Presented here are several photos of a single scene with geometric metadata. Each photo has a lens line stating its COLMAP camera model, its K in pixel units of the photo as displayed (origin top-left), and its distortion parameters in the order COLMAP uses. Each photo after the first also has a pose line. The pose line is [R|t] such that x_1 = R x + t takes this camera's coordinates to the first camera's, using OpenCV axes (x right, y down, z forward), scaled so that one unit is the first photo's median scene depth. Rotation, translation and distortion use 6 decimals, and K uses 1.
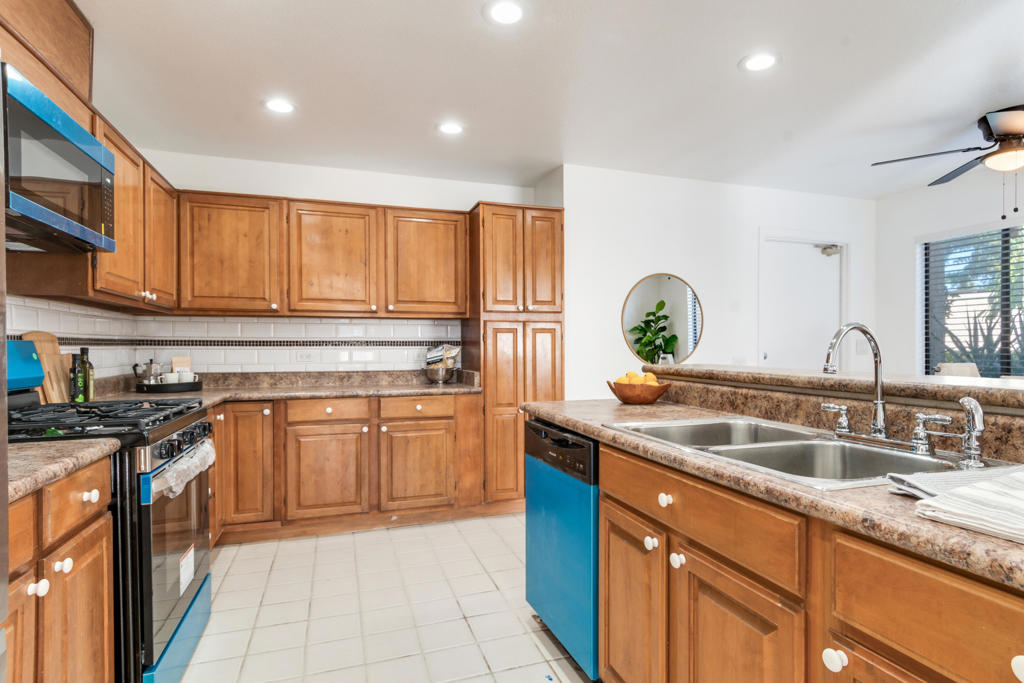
lens RADIAL K [[548.9, 0, 528.1], [0, 548.9, 352.3], [0, 0, 1]] dist [0.000888, -0.000967]
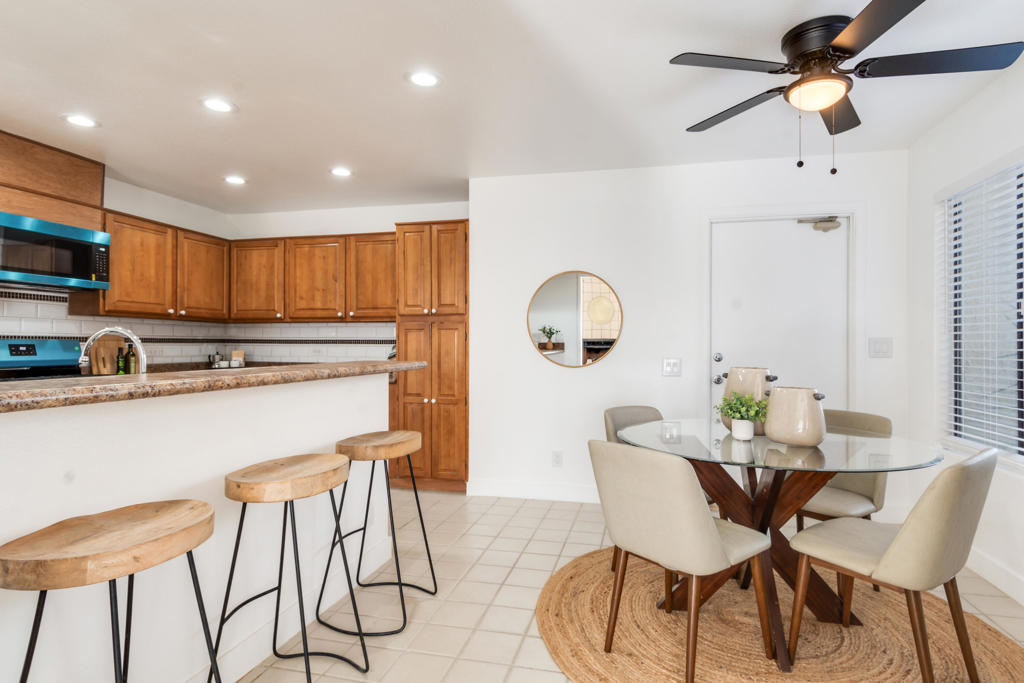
lens RADIAL K [[548.9, 0, 528.1], [0, 548.9, 352.3], [0, 0, 1]] dist [0.000888, -0.000967]
pose [[0.848966, 0.010578, -0.528341, 0.792646], [-0.010262, 0.999941, 0.003530, -0.001088], [0.528348, 0.002426, 0.849025, 0.140499]]
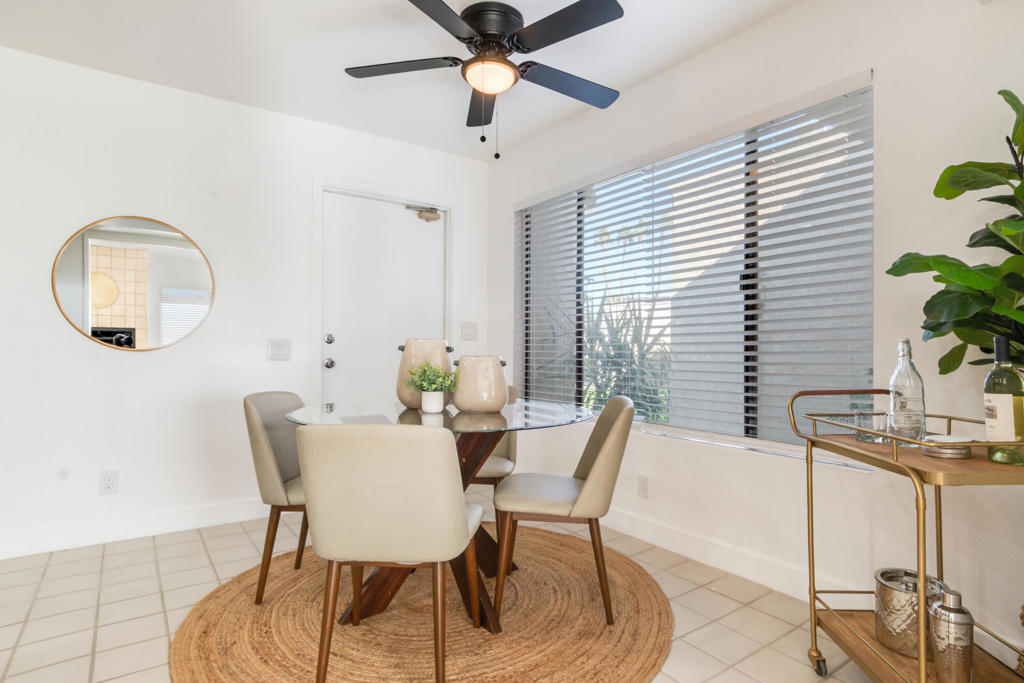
lens RADIAL K [[548.9, 0, 528.1], [0, 548.9, 352.3], [0, 0, 1]] dist [0.000888, -0.000967]
pose [[0.956195, 0.004736, 0.292692, 0.591004], [-0.003965, 0.999987, -0.003228, 0.035148], [-0.292703, 0.001926, 0.956201, 0.202330]]
